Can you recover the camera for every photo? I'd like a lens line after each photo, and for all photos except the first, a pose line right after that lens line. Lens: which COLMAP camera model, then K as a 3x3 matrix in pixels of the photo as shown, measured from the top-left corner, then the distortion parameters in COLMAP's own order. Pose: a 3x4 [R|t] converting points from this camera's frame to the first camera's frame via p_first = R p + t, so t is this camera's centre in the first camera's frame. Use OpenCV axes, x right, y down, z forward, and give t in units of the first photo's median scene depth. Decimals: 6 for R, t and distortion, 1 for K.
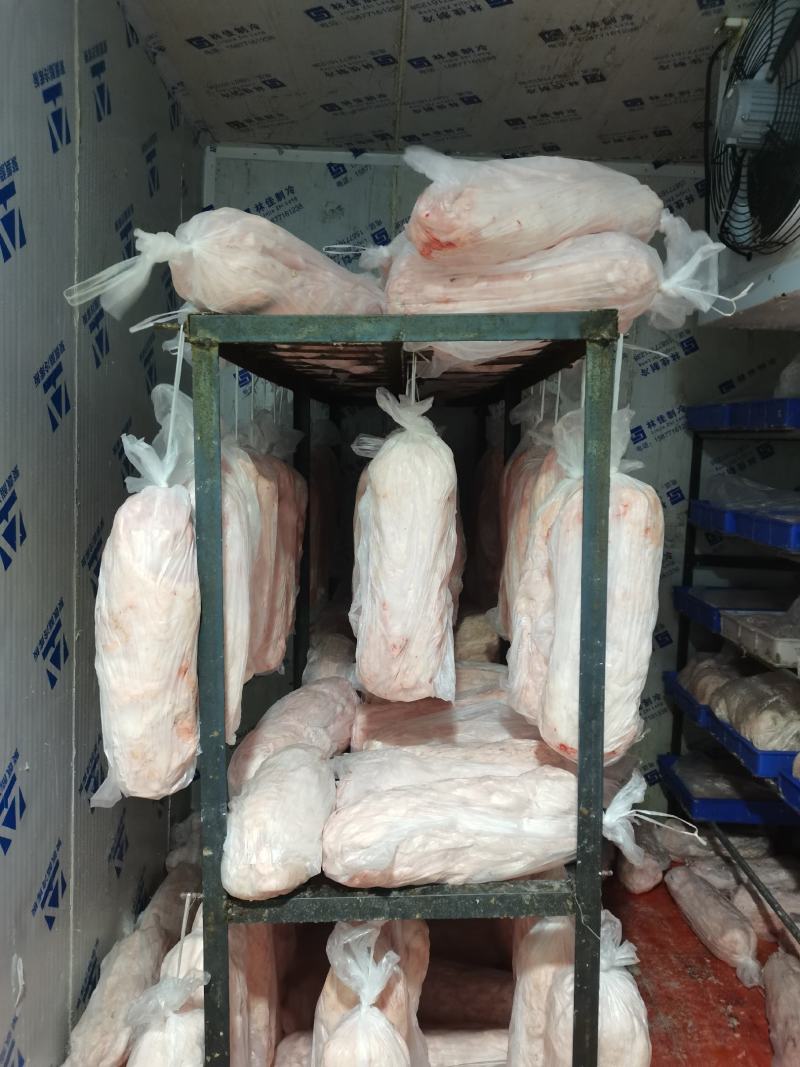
lens RADIAL K [[798.5, 0, 400.0], [0, 798.5, 533.5], [0, 0, 1]] dist [0.051126, -0.044269]
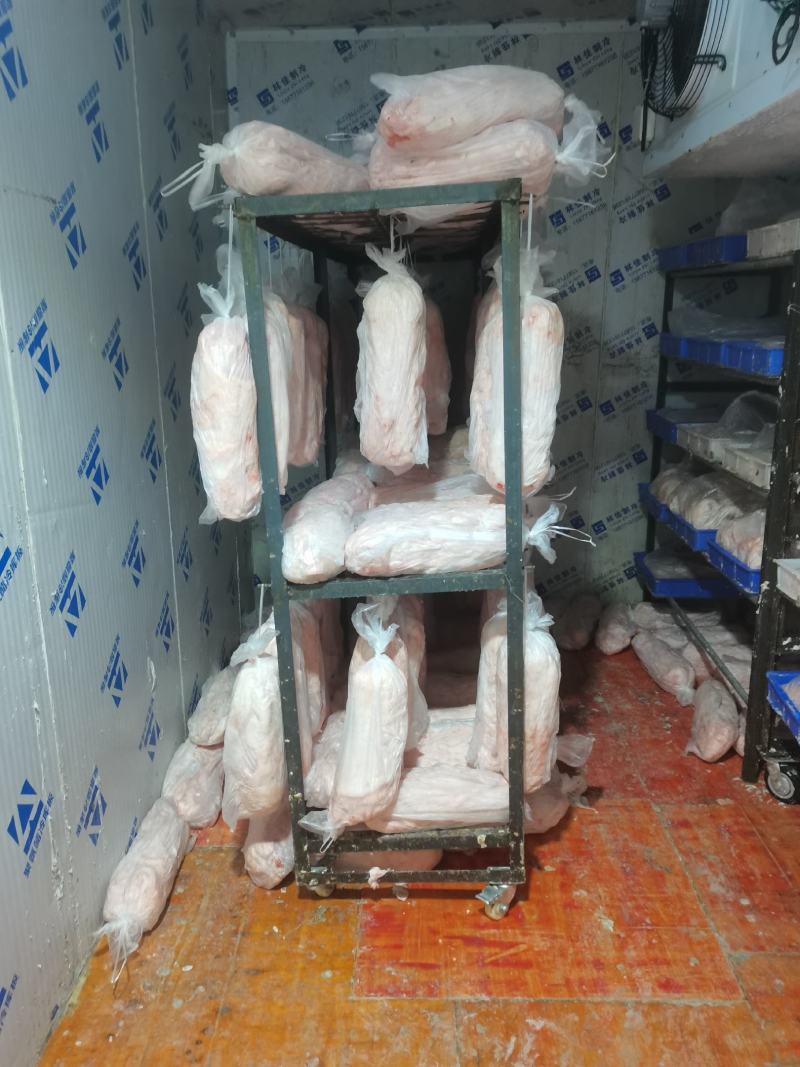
lens RADIAL K [[798.5, 0, 400.0], [0, 798.5, 533.5], [0, 0, 1]] dist [0.051126, -0.044269]
pose [[0.997873, -0.034420, -0.055354, 0.086102], [0.042683, 0.986866, 0.155803, 0.100447], [0.049264, -0.157834, 0.986236, -0.457603]]
